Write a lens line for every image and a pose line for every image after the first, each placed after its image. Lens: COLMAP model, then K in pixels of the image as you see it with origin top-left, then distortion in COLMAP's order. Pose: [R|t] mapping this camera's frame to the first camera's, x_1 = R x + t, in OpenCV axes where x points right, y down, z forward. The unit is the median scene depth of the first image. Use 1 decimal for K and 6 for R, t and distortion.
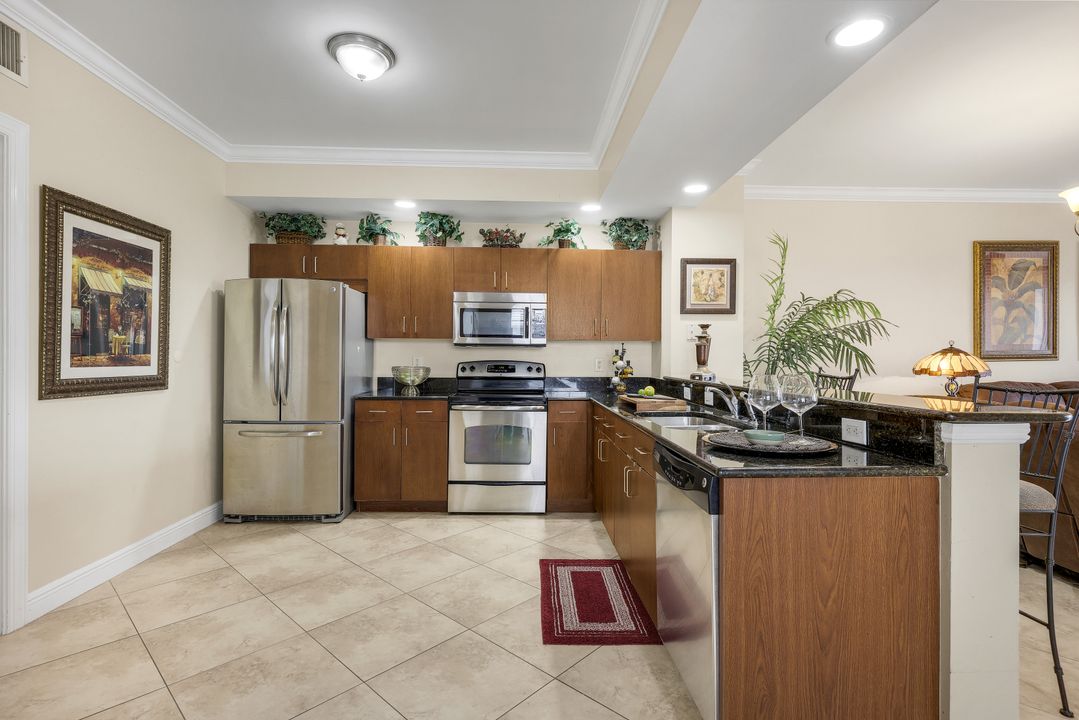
lens RADIAL K [[509.2, 0, 534.0], [0, 509.2, 362.0], [0, 0, 1]] dist [0.001963, 0.000894]
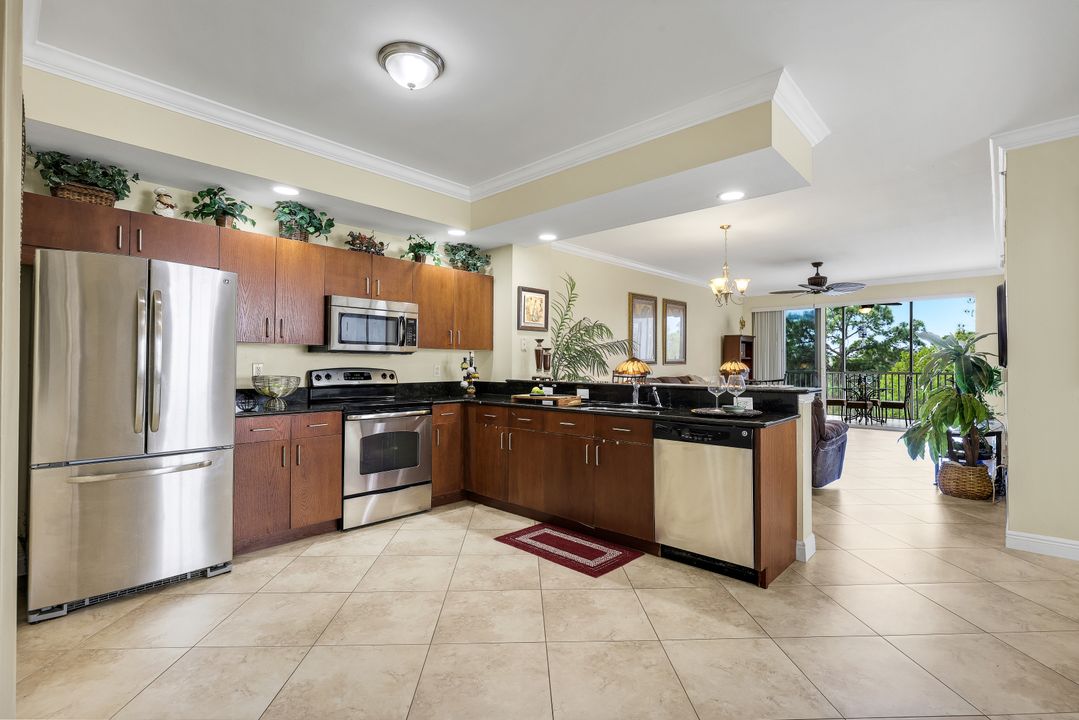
lens RADIAL K [[493.3, 0, 543.6], [0, 493.3, 363.8], [0, 0, 1]] dist [-0.011535, 0.000750]
pose [[0.701202, -0.002865, 0.712957, -0.544754], [0.006951, 0.999972, -0.002818, -0.006067], [-0.712929, 0.006932, 0.701202, 0.097014]]
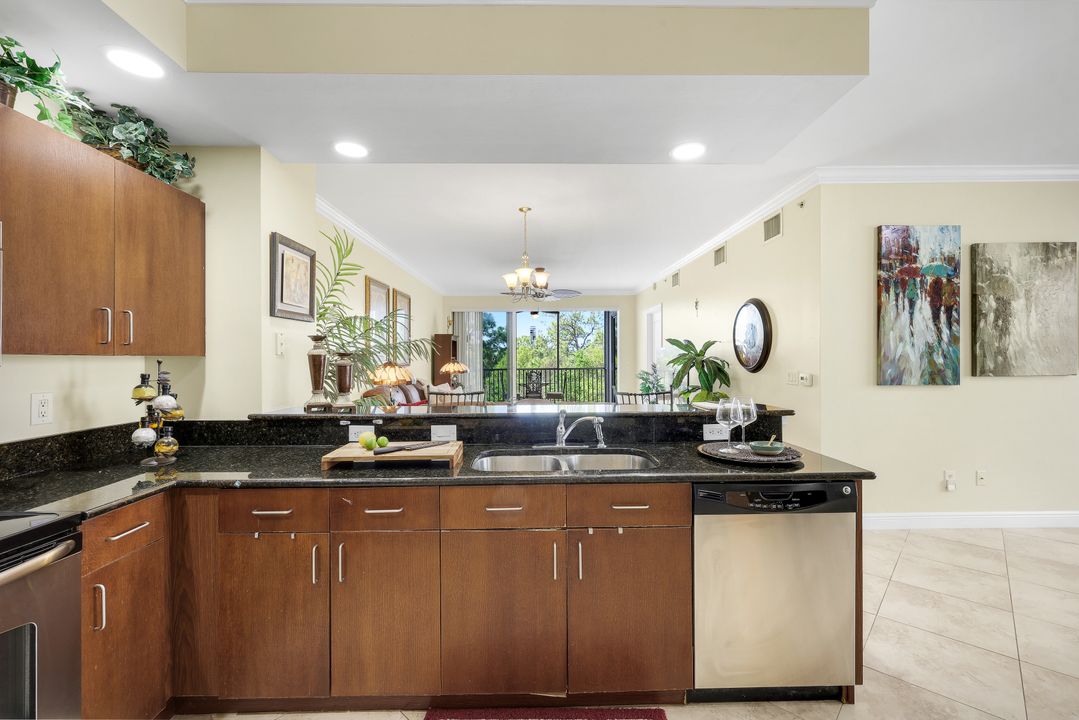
lens RADIAL K [[442.5, 0, 532.1], [0, 442.5, 362.9], [0, 0, 1]] dist [0.001603, 0.000059]
pose [[0.018086, -0.017023, 0.999692, -0.281037], [0.013866, 0.999763, 0.016774, -0.039438], [-0.999740, 0.013558, 0.018317, 0.658850]]
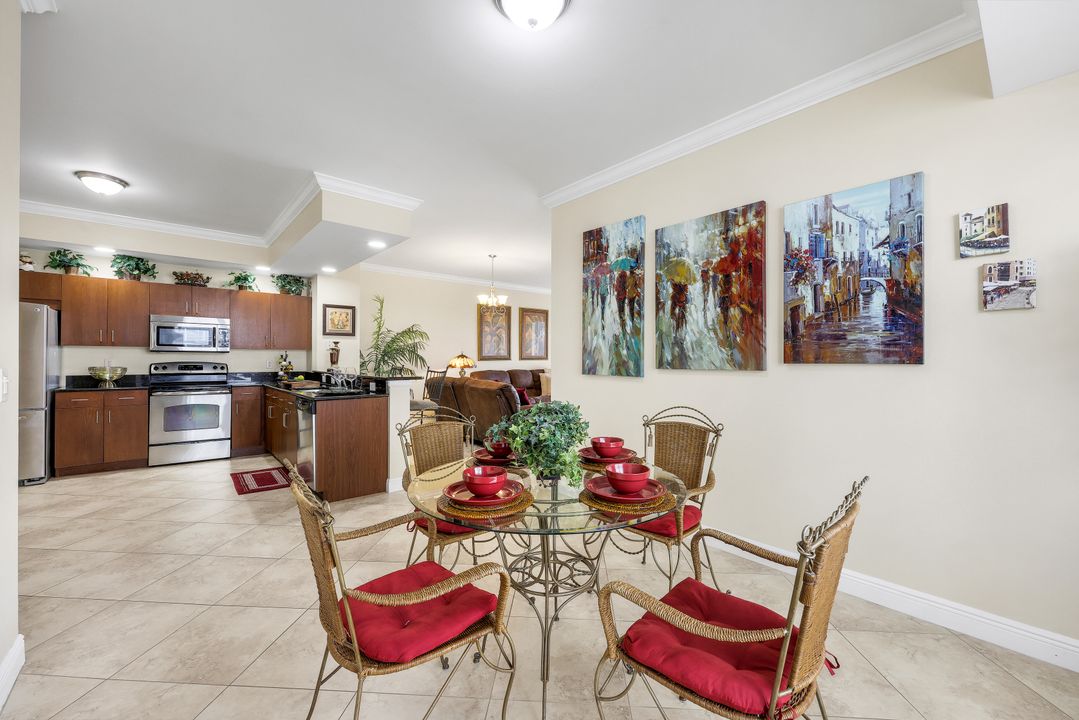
lens RADIAL K [[442.5, 0, 544.1], [0, 442.5, 359.7], [0, 0, 1]] dist [0.001603, 0.000059]
pose [[0.778166, -0.003560, 0.628049, -0.081989], [0.004876, 0.999988, -0.000373, -0.004450], [-0.628040, 0.003352, 0.778174, -0.690176]]
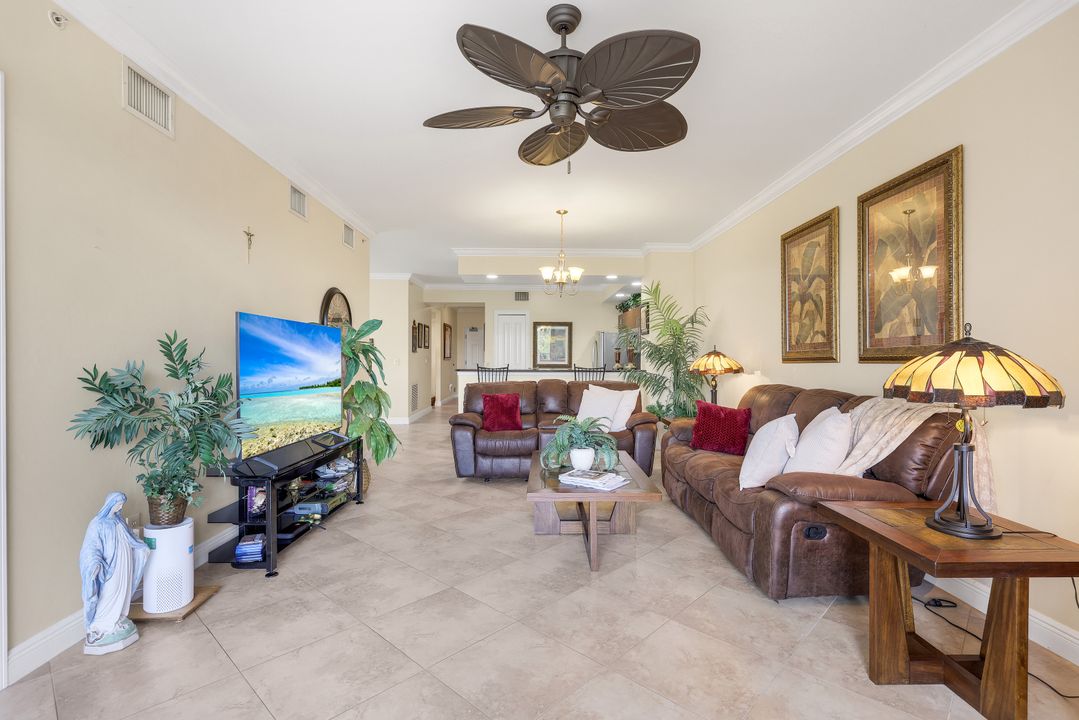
lens RADIAL K [[509.2, 0, 536.0], [0, 509.2, 362.6], [0, 0, 1]] dist [0.001963, 0.000894]
pose [[-0.024994, 0.005266, -0.999674, 2.145387], [-0.012443, 0.999907, 0.005578, -0.002158], [0.999610, 0.012578, -0.024926, 0.674335]]
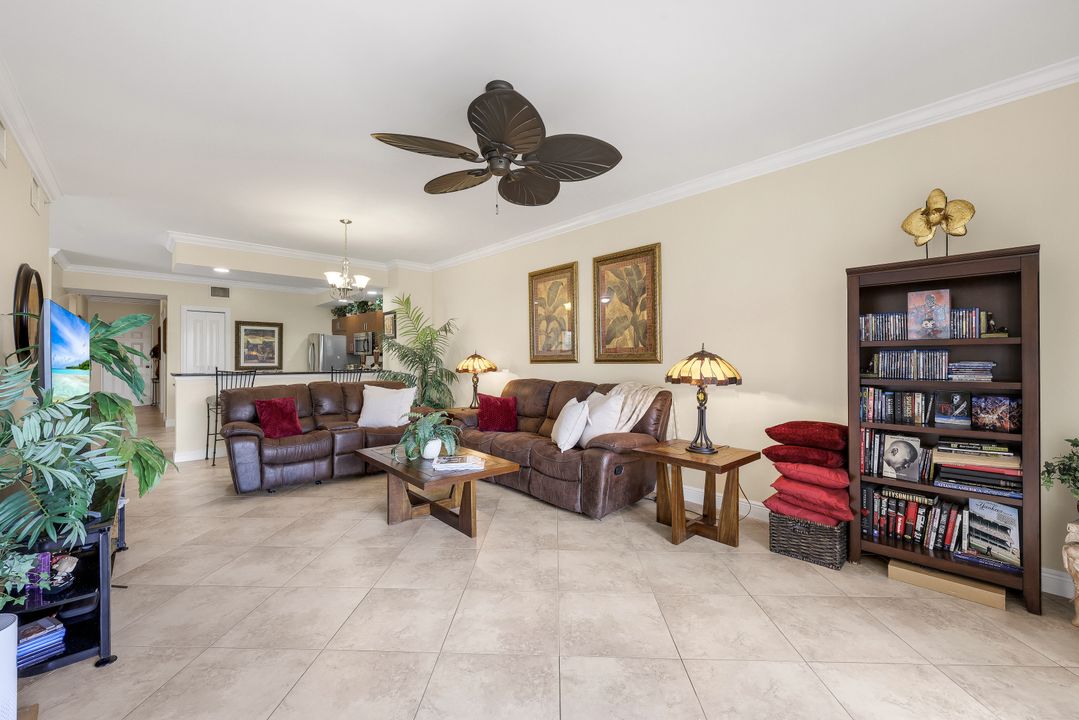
lens RADIAL K [[442.5, 0, 539.2], [0, 442.5, 357.0], [0, 0, 1]] dist [0.001603, 0.000059]
pose [[0.644972, -0.006231, -0.764180, 2.077907], [-0.004823, 0.999914, -0.012224, -0.004975], [0.764191, 0.011569, 0.644887, 0.327522]]
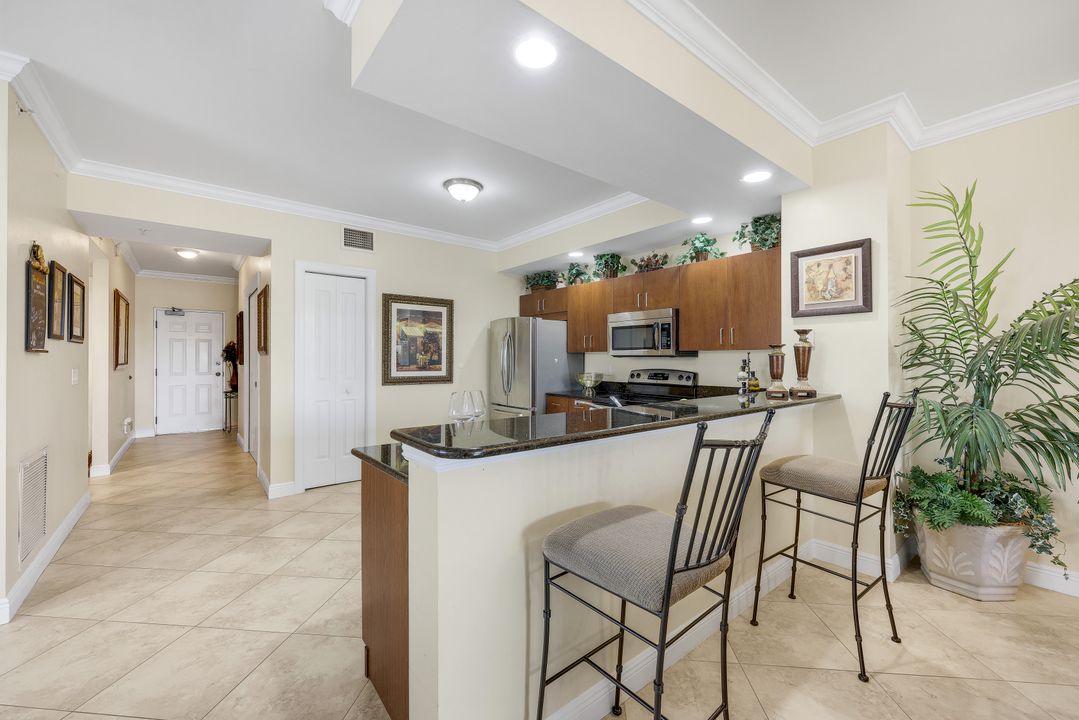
lens RADIAL K [[431.1, 0, 538.0], [0, 431.1, 361.3], [0, 0, 1]] dist [-0.000652, -0.000097]
pose [[0.598047, -0.001909, -0.801459, 0.614508], [-0.002850, 0.999986, -0.004509, -0.017316], [0.801456, 0.004981, 0.598033, 0.230427]]
